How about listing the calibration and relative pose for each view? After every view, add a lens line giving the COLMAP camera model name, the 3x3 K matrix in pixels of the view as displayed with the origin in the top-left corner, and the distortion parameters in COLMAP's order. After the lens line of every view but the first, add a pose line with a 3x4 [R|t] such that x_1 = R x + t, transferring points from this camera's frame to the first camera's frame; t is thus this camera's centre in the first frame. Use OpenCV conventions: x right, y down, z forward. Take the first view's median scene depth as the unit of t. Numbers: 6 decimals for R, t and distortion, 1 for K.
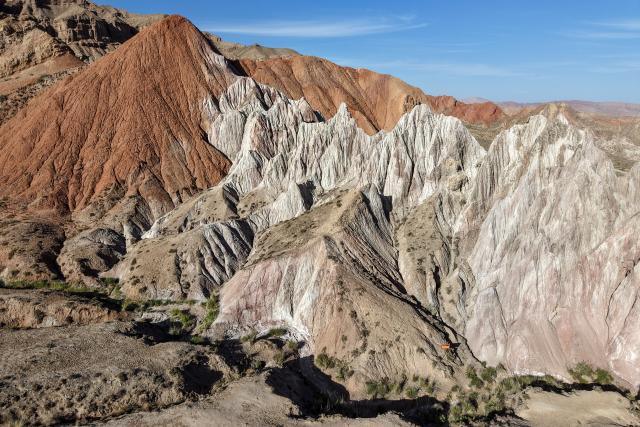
lens RADIAL K [[427.4, 0, 330.3], [0, 427.4, 184.8], [0, 0, 1]] dist [0.002269, 0.000778]
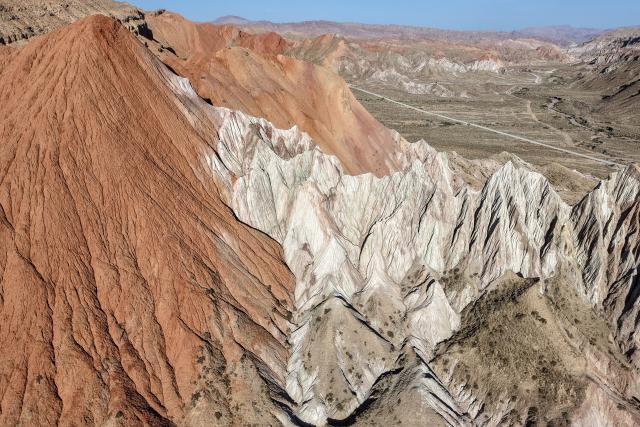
lens RADIAL K [[427.4, 0, 330.3], [0, 427.4, 184.8], [0, 0, 1]] dist [0.002269, 0.000778]
pose [[0.873794, -0.163851, 0.457862, -0.566737], [0.086163, 0.978796, 0.185836, -0.339306], [-0.478603, -0.122931, 0.869383, 0.334971]]
